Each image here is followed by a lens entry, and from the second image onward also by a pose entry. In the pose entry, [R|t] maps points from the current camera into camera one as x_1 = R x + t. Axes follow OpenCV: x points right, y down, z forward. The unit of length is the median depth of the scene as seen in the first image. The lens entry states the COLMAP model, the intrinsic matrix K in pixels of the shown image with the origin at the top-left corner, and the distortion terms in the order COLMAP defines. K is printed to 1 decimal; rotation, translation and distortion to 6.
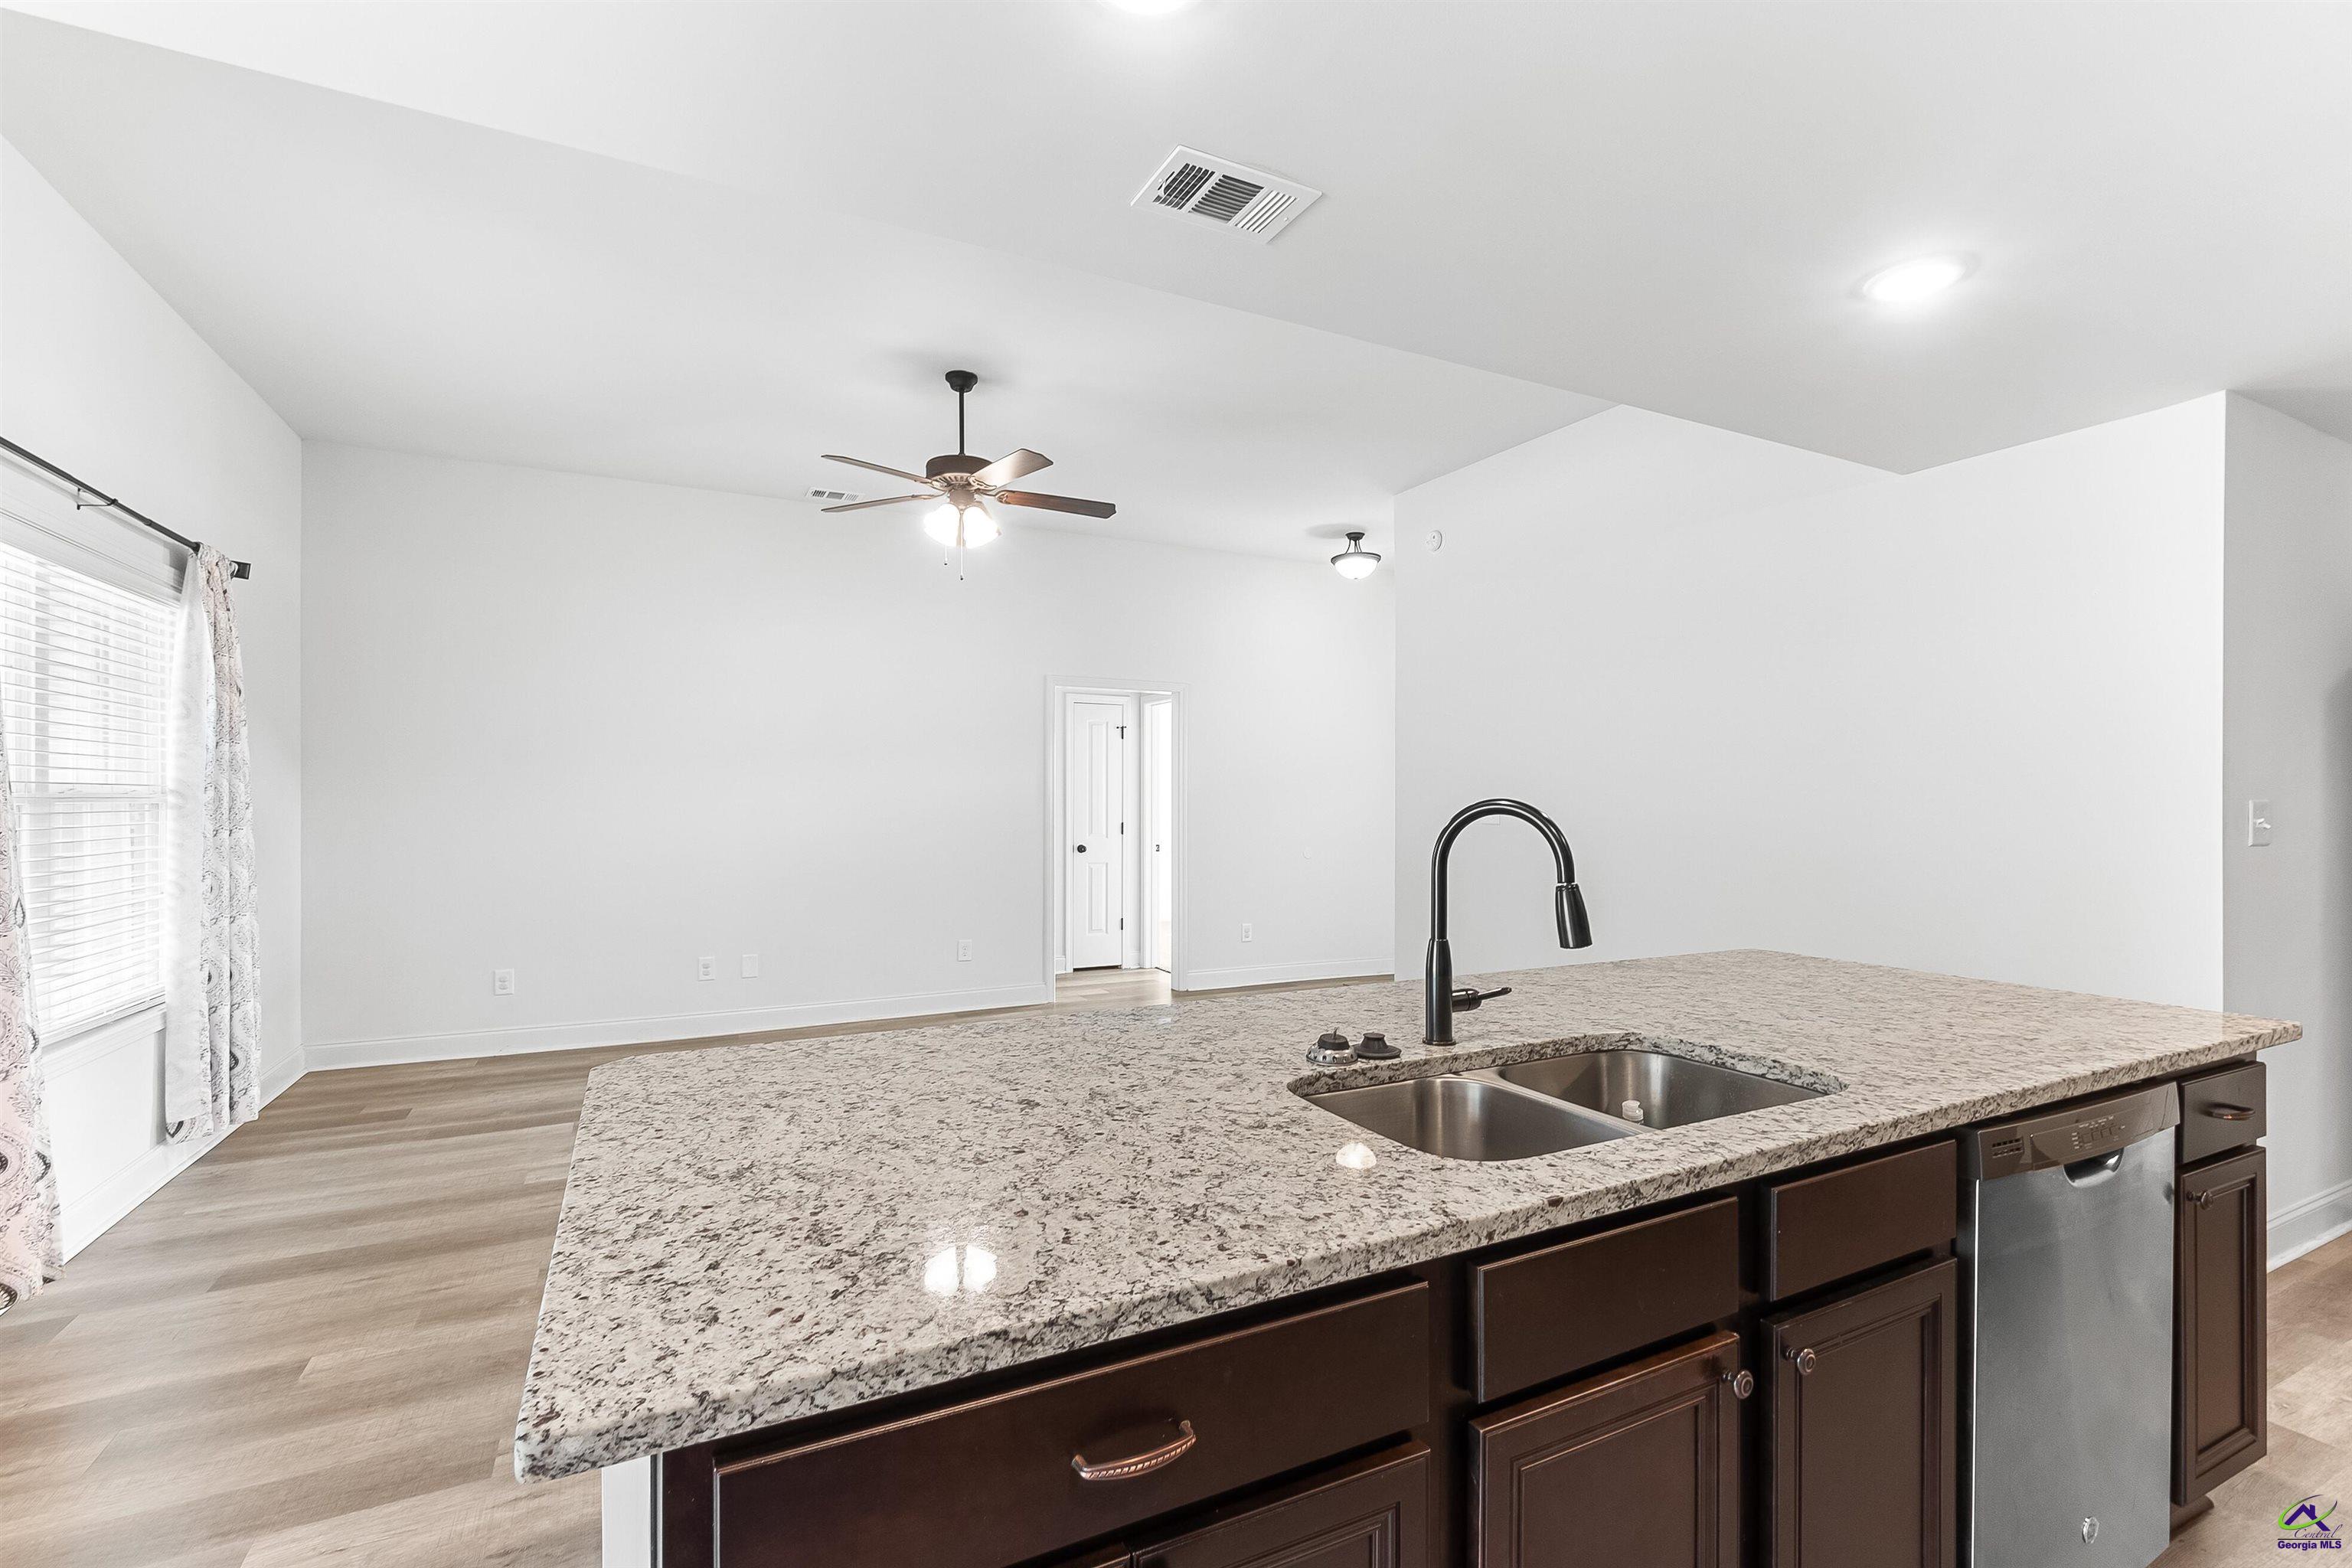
lens RADIAL K [[1044.9, 0, 1180.1], [0, 1044.9, 793.2], [0, 0, 1]] dist [-0.002854, 0.000065]
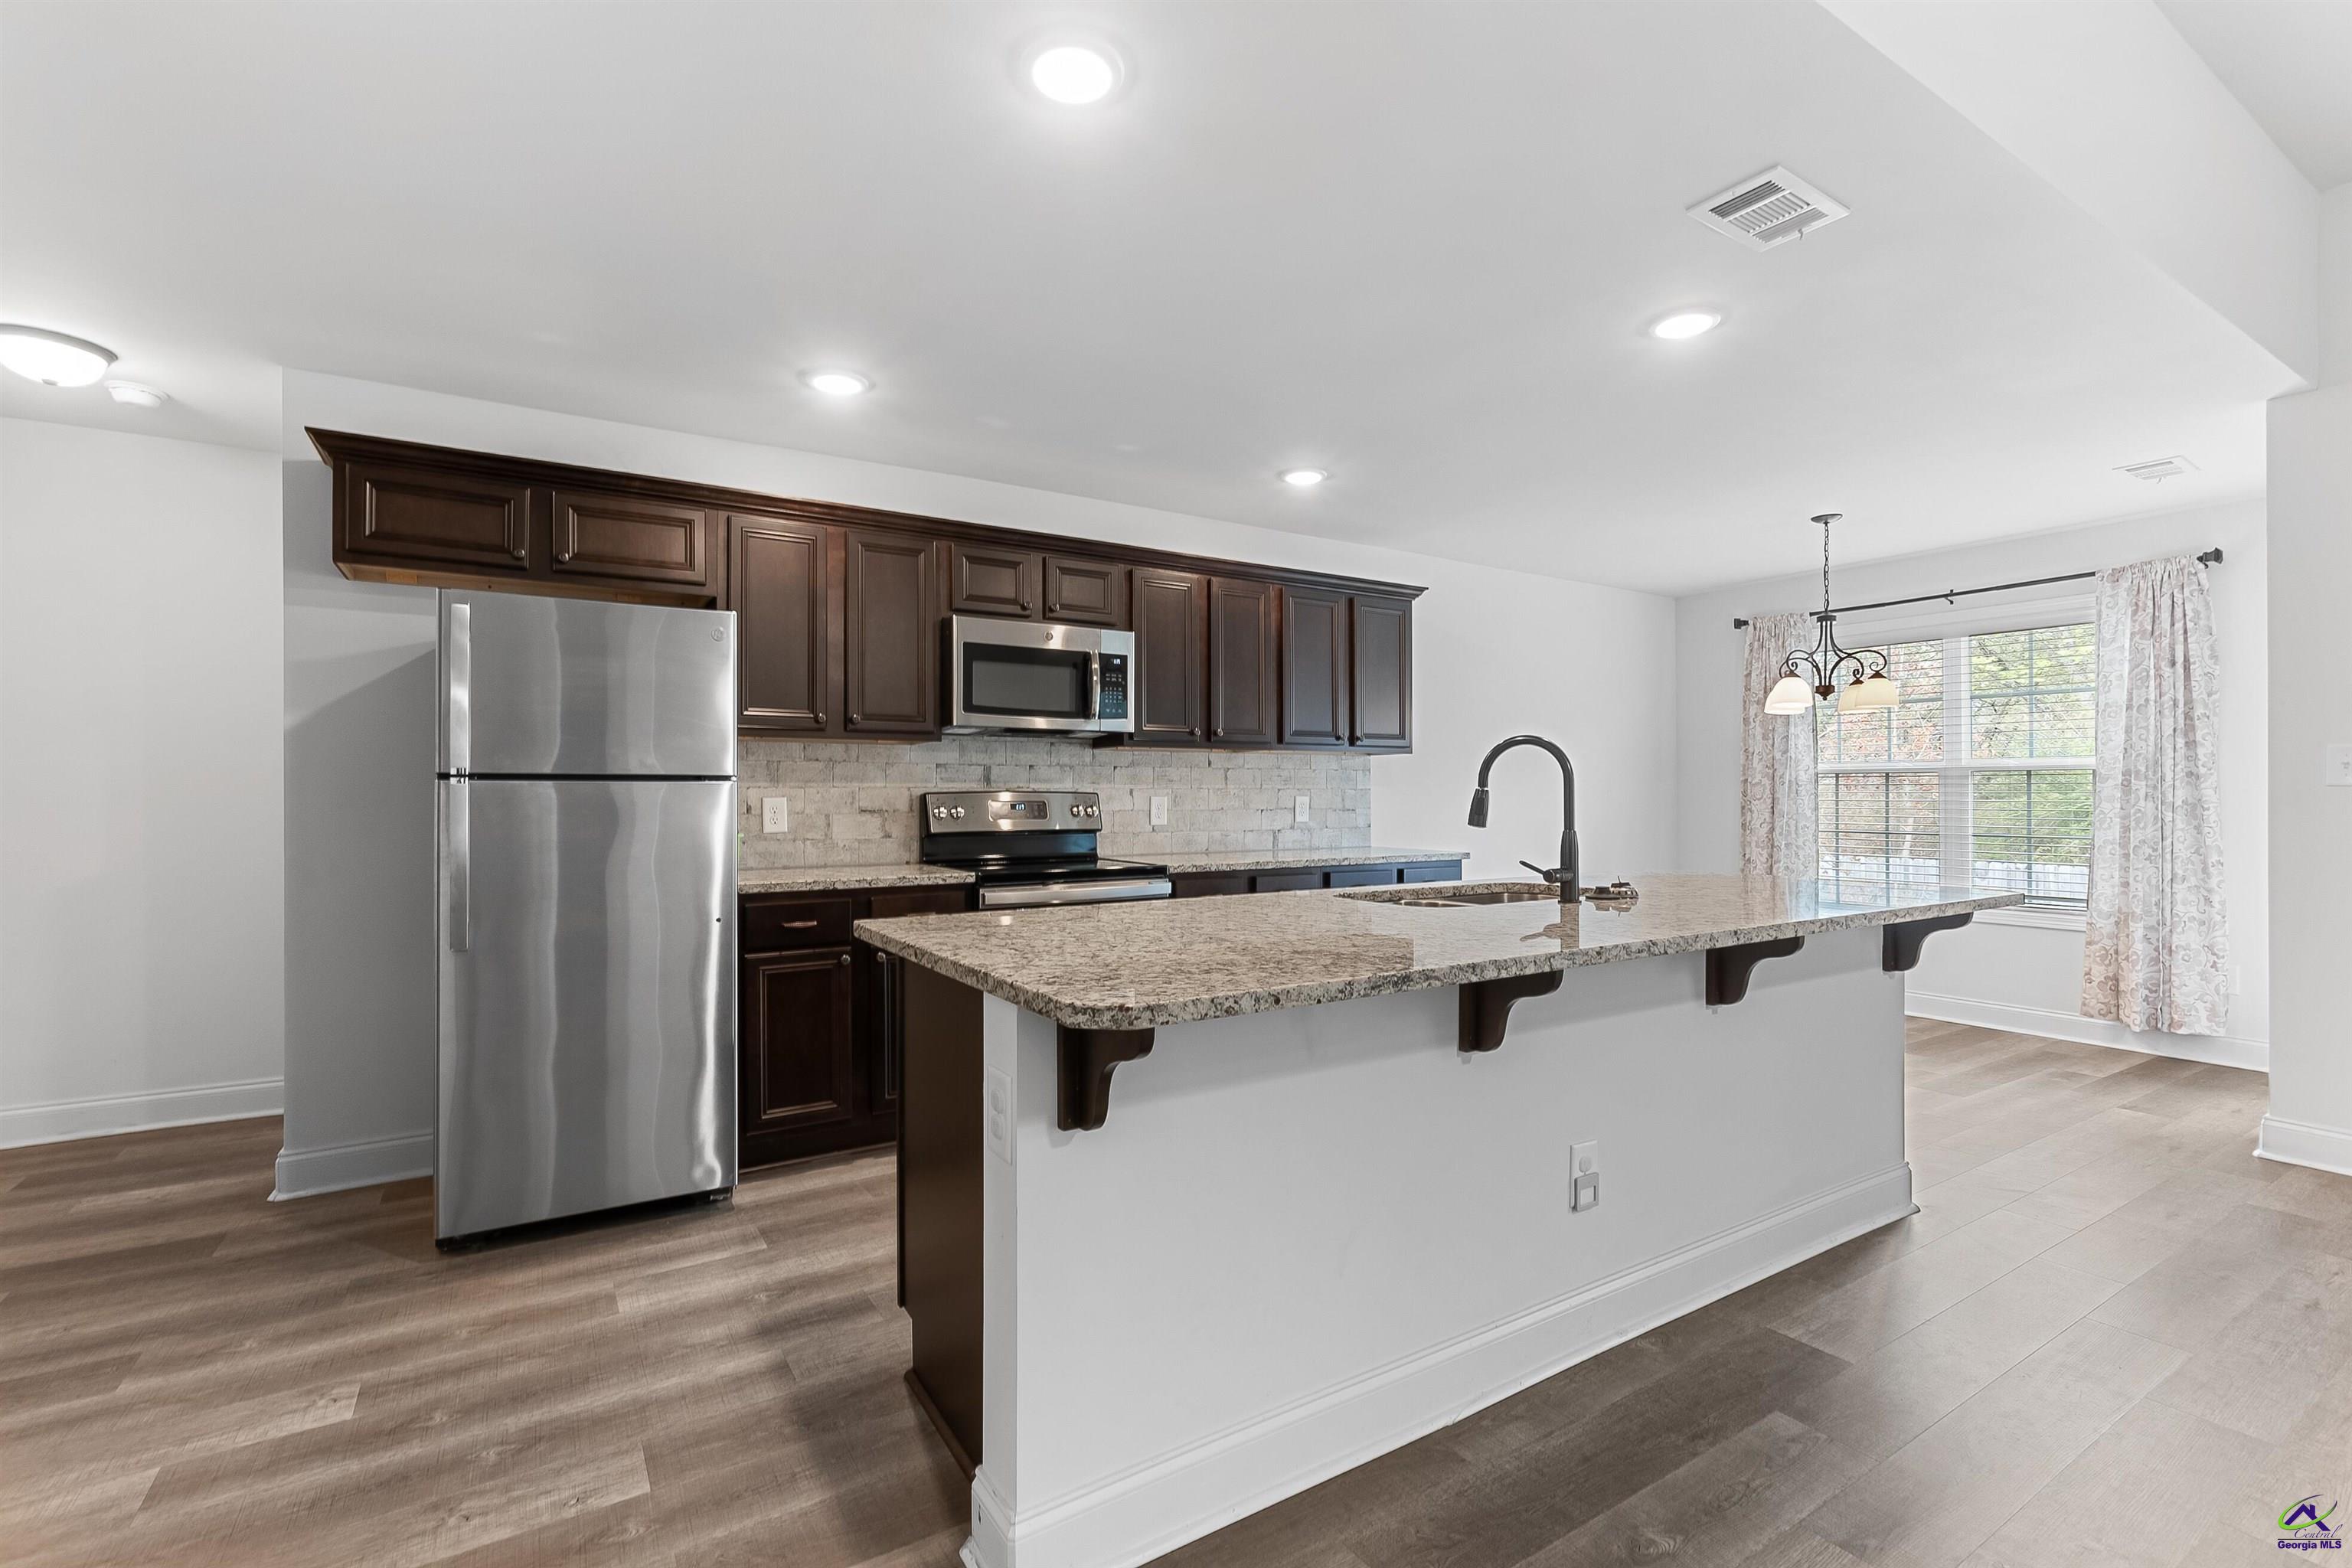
lens RADIAL K [[1044.9, 0, 1180.1], [0, 1044.9, 793.2], [0, 0, 1]] dist [-0.002854, 0.000065]
pose [[-0.996350, -0.000286, -0.085363, 0.425989], [0.000150, 0.999987, -0.005105, 0.045109], [0.085364, -0.005100, -0.996337, 1.123029]]
